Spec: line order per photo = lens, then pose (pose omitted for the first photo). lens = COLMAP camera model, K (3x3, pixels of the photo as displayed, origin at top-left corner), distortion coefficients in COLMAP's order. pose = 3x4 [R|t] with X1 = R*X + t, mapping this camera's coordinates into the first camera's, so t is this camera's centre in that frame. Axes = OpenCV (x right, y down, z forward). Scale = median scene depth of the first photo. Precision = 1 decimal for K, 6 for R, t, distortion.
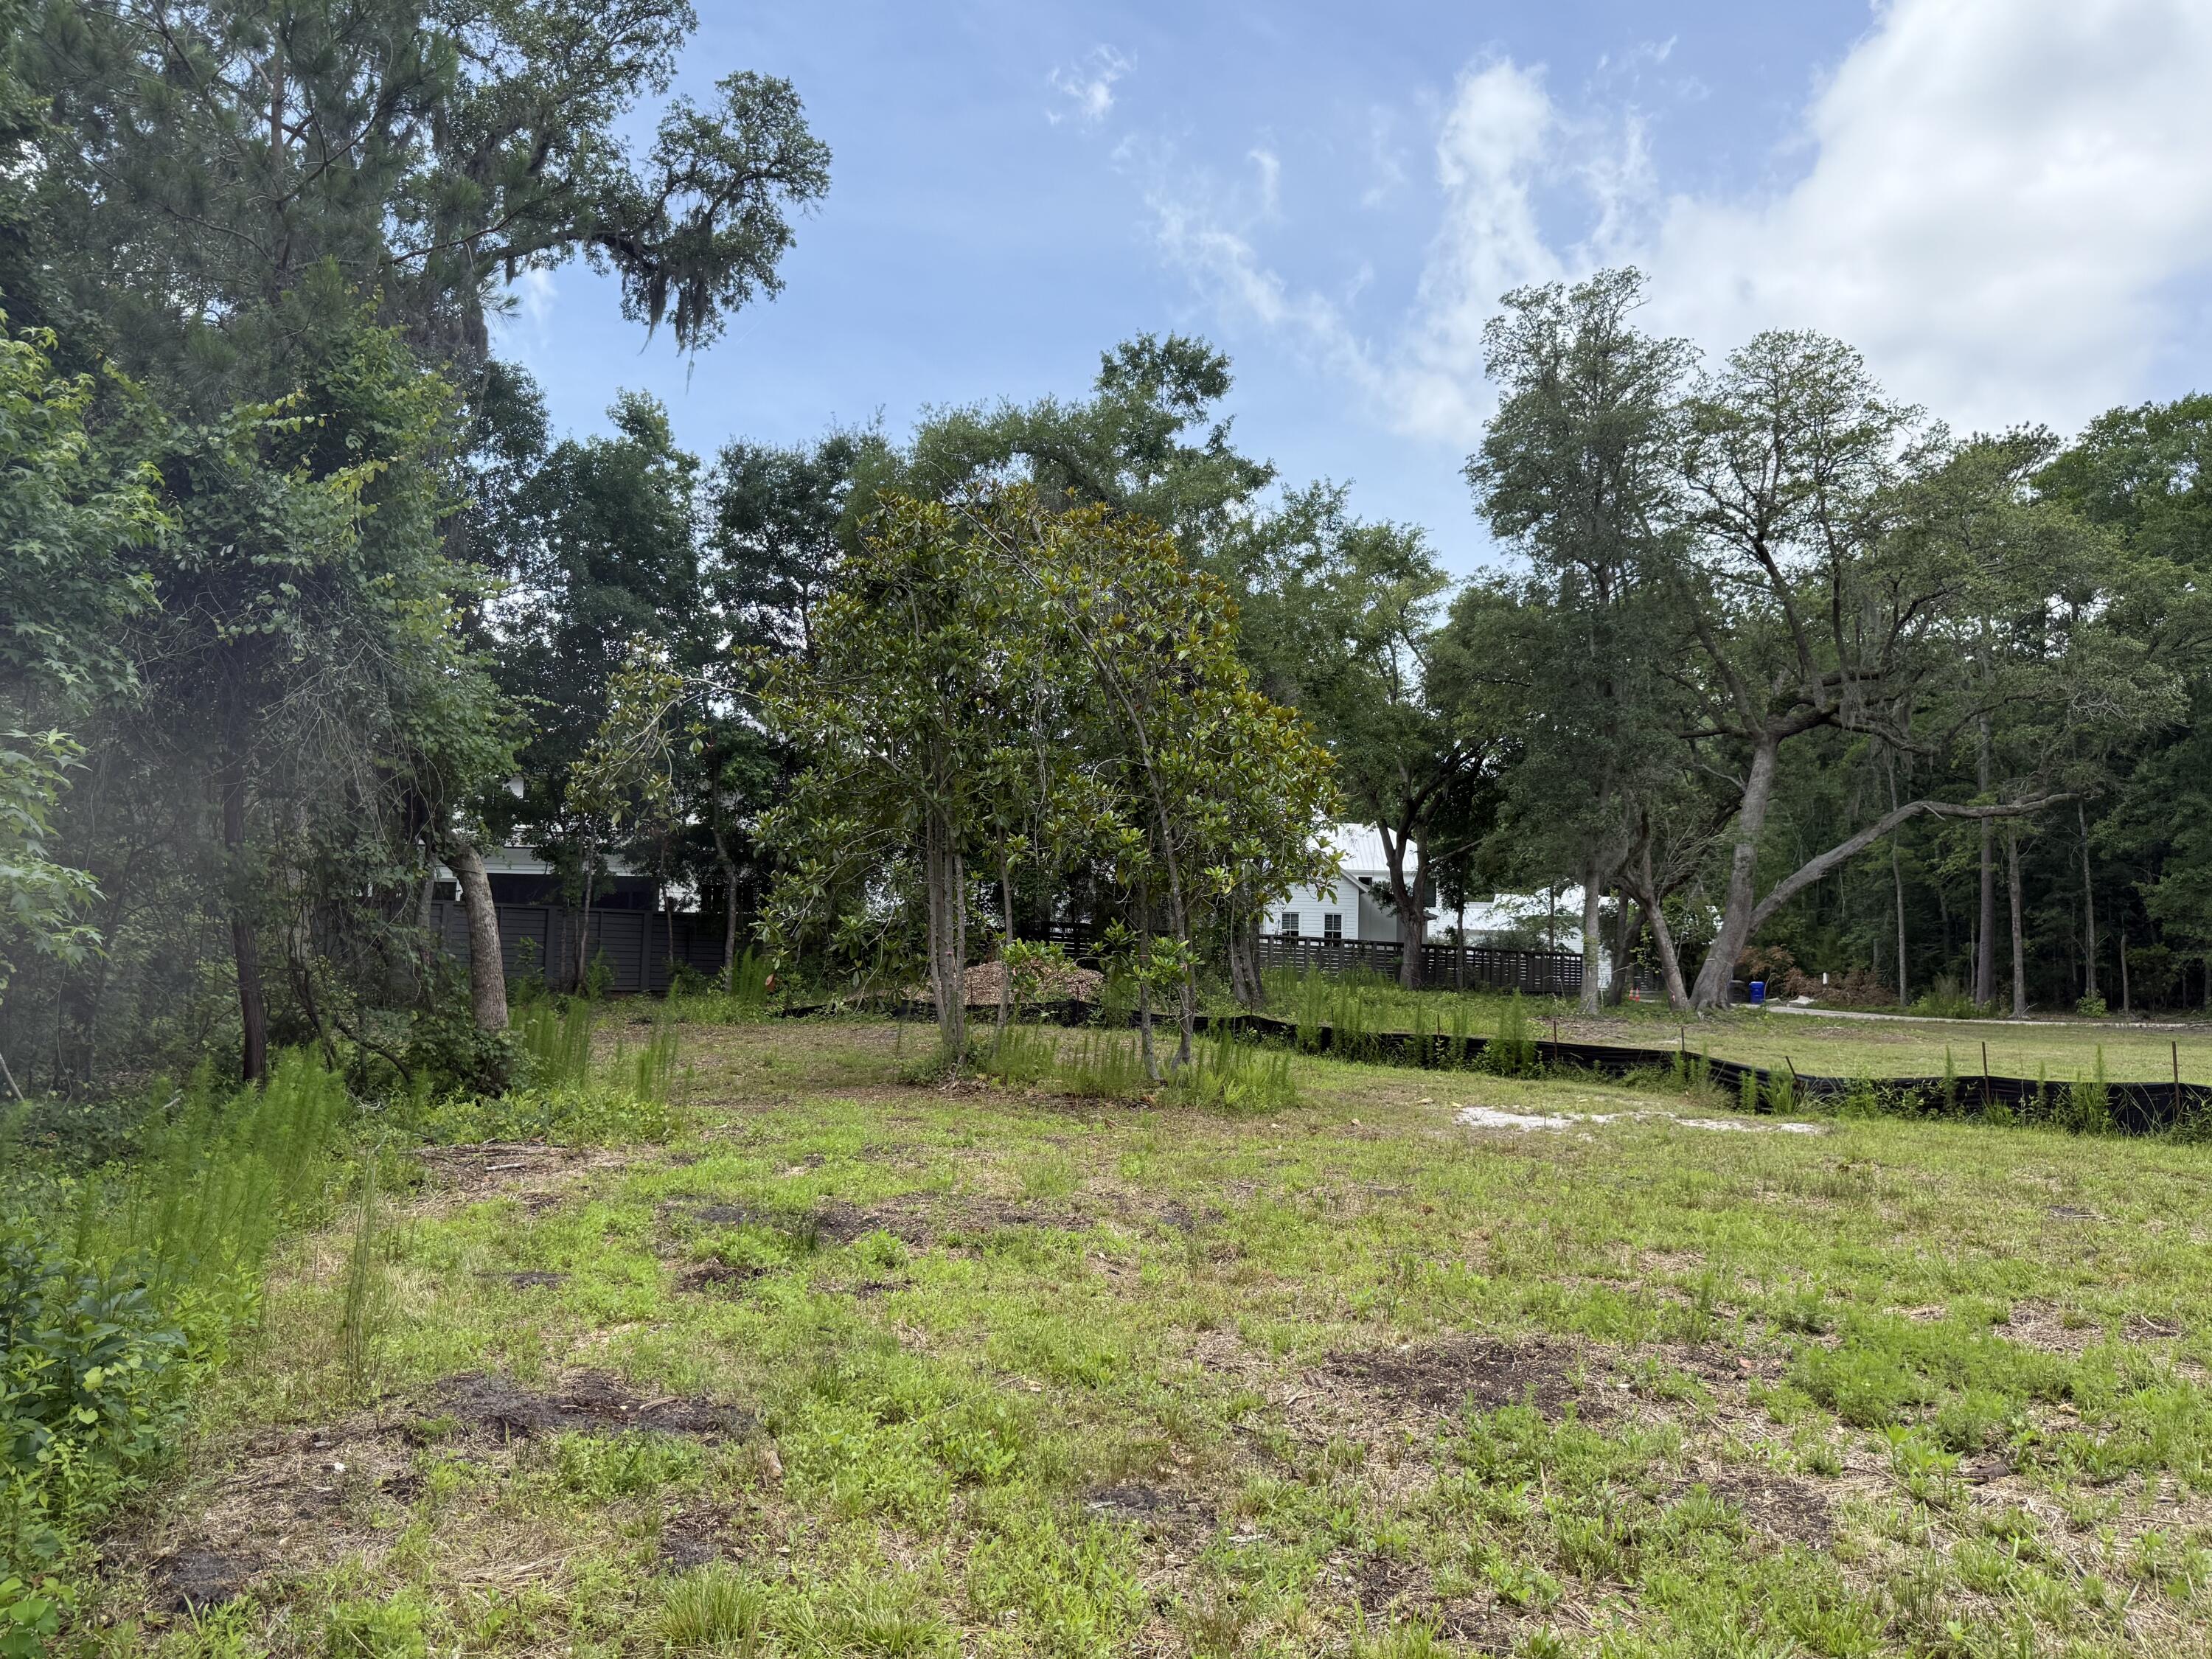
lens RADIAL K [[1655.4, 0, 1094.6], [0, 1655.4, 815.6], [0, 0, 1]] dist [-0.002119, 0.008191]
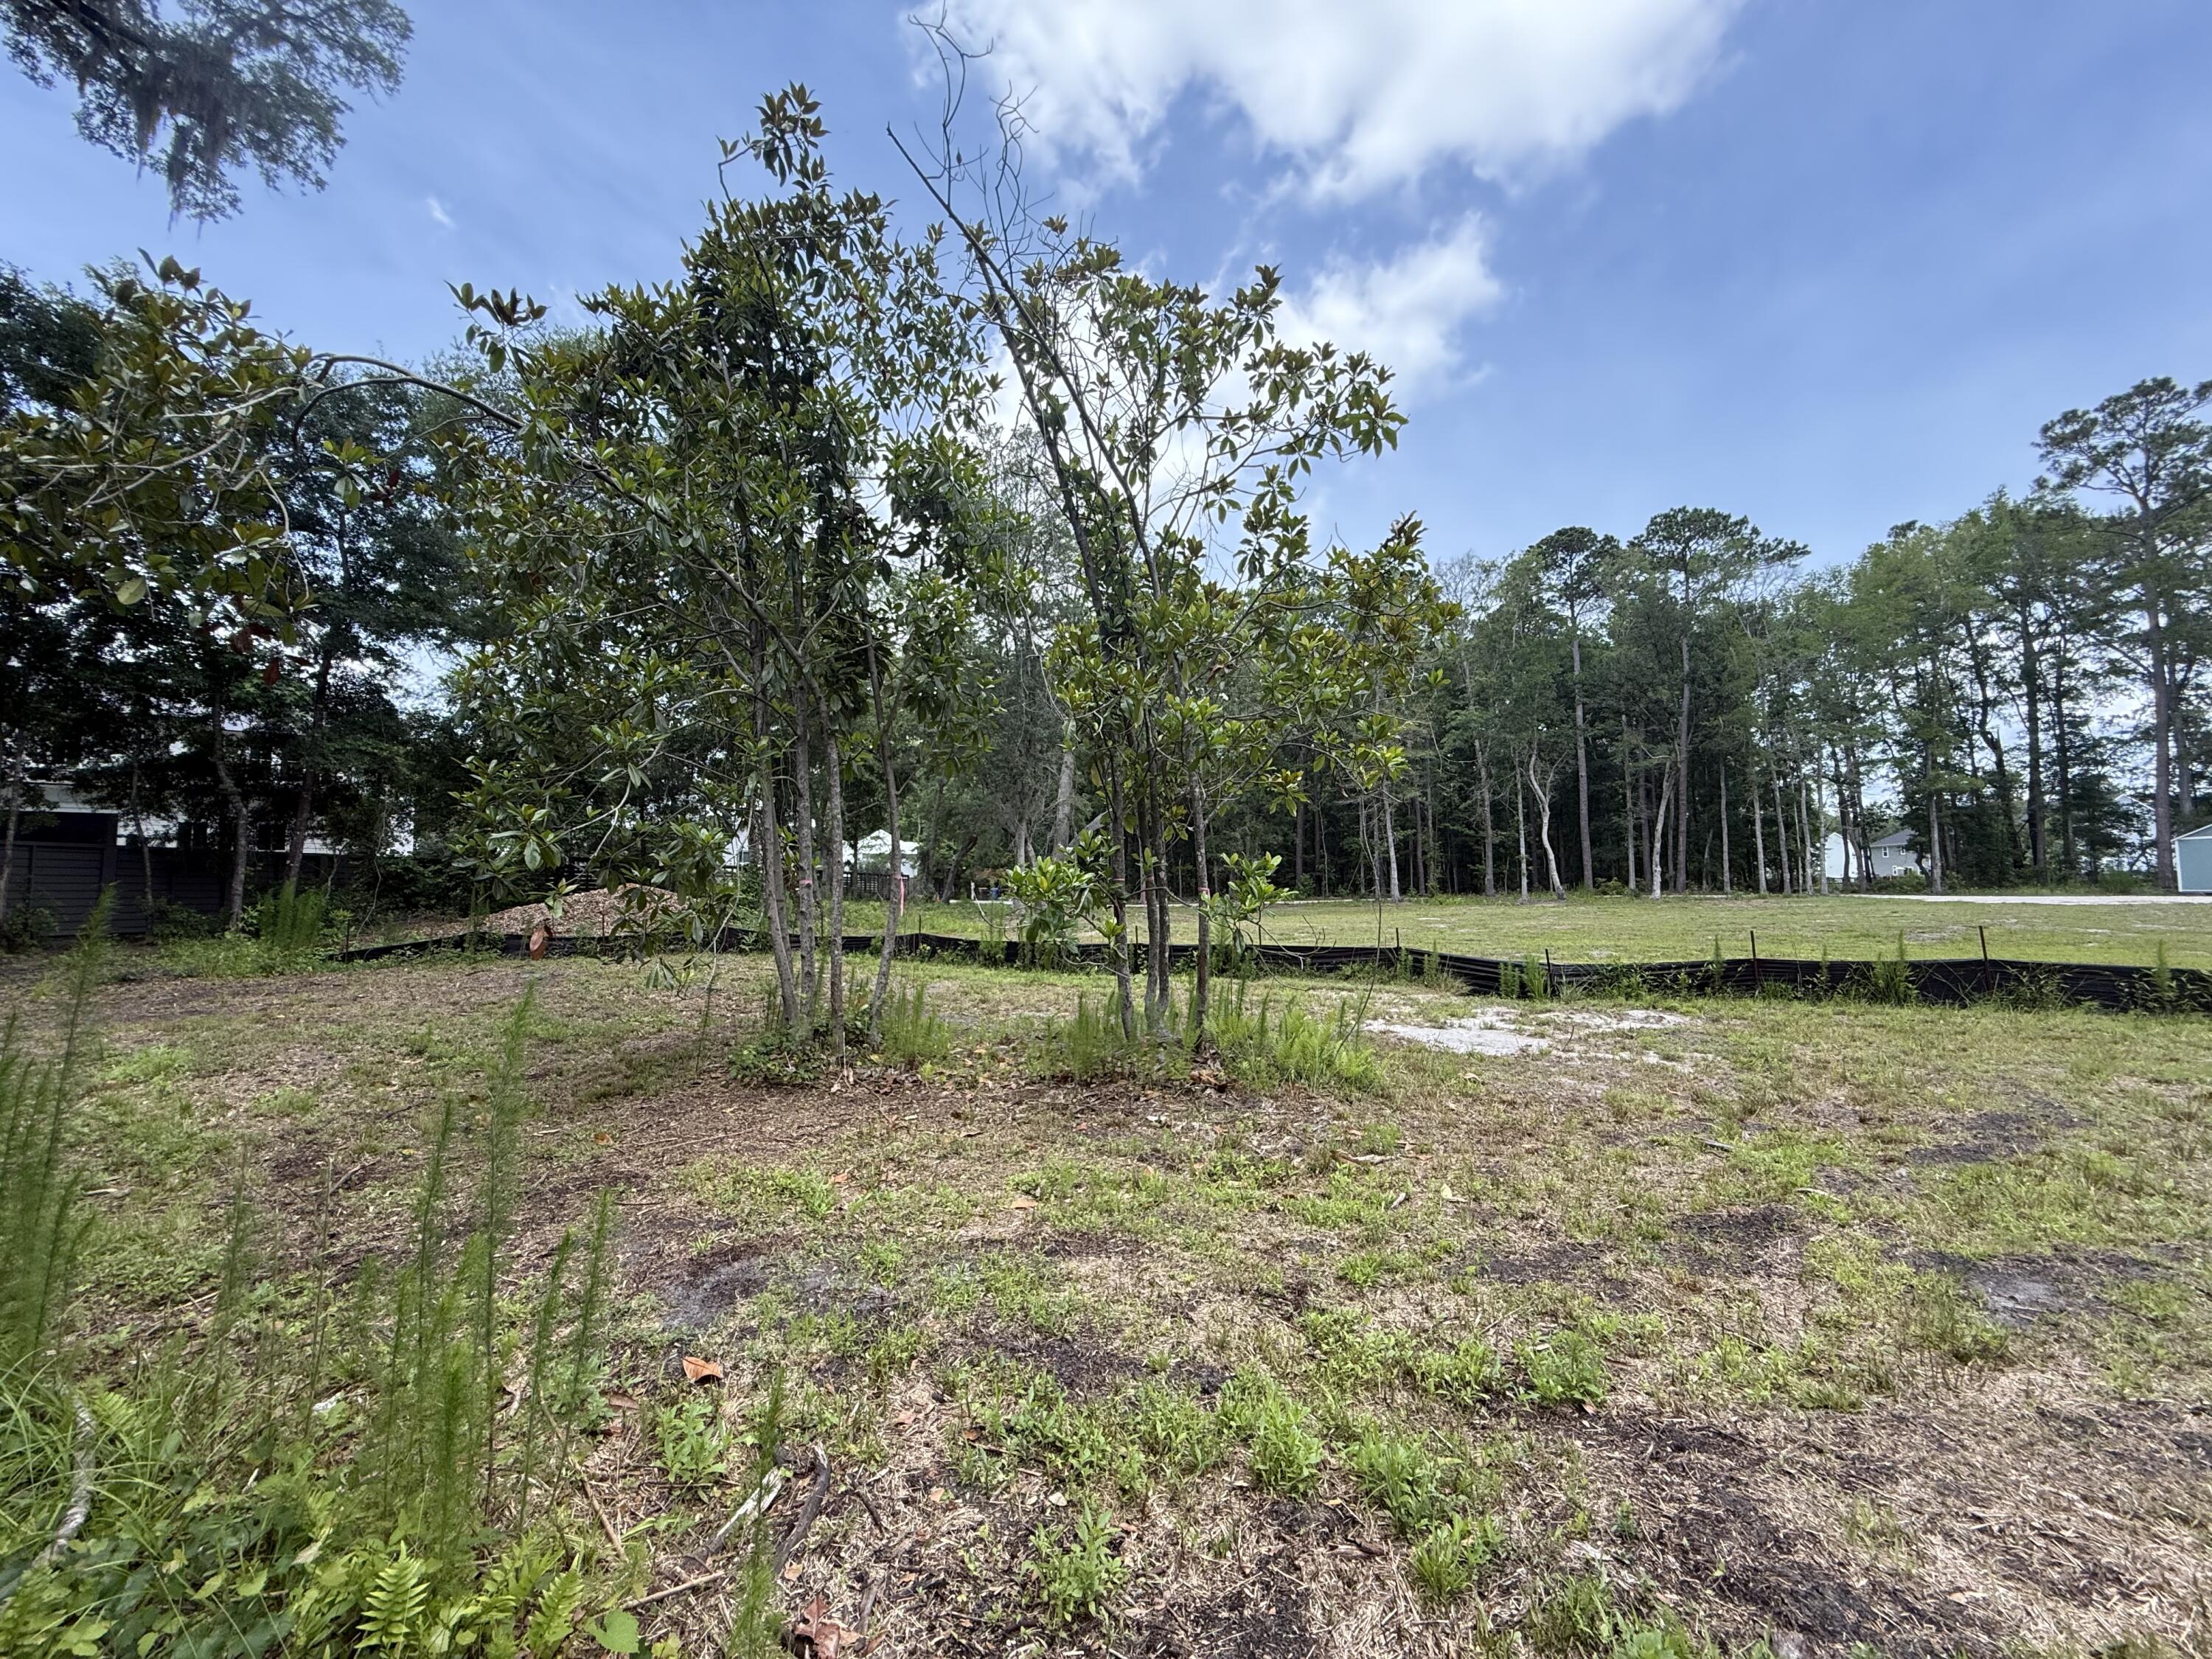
lens RADIAL K [[901.5, 0, 1096.2], [0, 901.5, 818.5], [0, 0, 1]] dist [-0.003752, 0.001064]
pose [[0.829131, 0.011298, 0.558941, -0.109080], [-0.023589, 0.999612, 0.014786, 0.025244], [-0.558557, -0.025445, 0.829076, 0.329769]]
